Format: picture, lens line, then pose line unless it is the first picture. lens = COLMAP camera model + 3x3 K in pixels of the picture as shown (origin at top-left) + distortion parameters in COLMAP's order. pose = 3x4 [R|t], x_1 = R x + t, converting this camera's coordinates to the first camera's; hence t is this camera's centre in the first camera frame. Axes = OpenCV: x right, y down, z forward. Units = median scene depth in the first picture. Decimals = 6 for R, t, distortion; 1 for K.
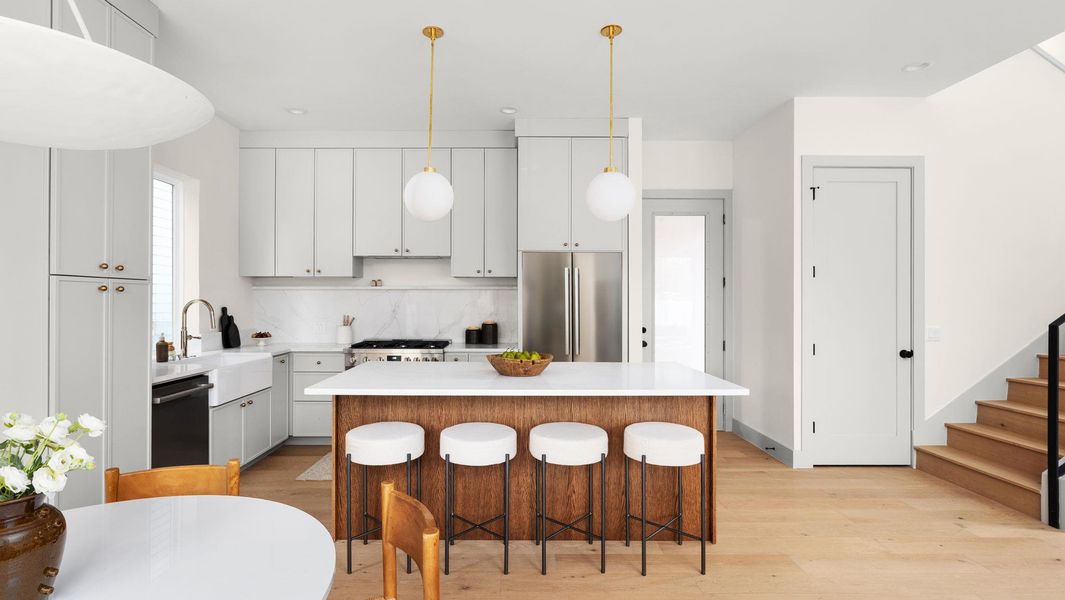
lens RADIAL K [[510.1, 0, 504.9], [0, 510.1, 296.6], [0, 0, 1]] dist [-0.003906, -0.000551]
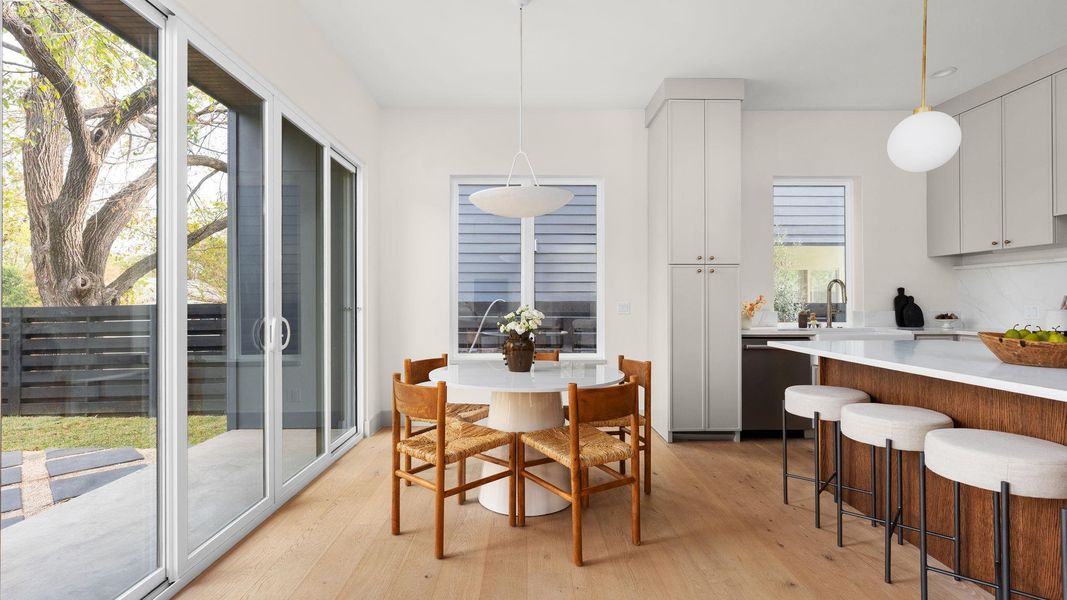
lens RADIAL K [[484.8, 0, 533.5], [0, 484.8, 297.3], [0, 0, 1]] dist [-0.002761, -0.000192]
pose [[0.026855, -0.008752, -0.999601, 0.428878], [0.008560, 0.999927, -0.008525, 0.043044], [0.999603, -0.008327, 0.026928, 0.219119]]
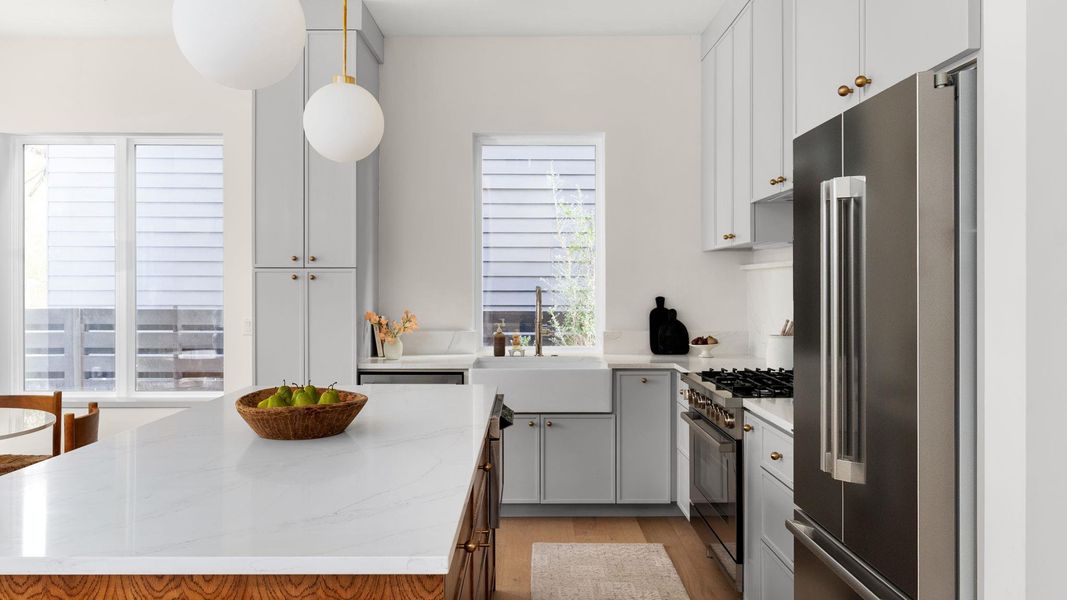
lens RADIAL K [[787.4, 0, 535.4], [0, 787.4, 283.9], [0, 0, 1]] dist [0.001354, 0.000646]
pose [[0.019218, -0.002733, -0.999812, 0.552019], [0.008199, 0.999963, -0.002575, 0.004499], [0.999782, -0.008148, 0.019240, 0.813063]]
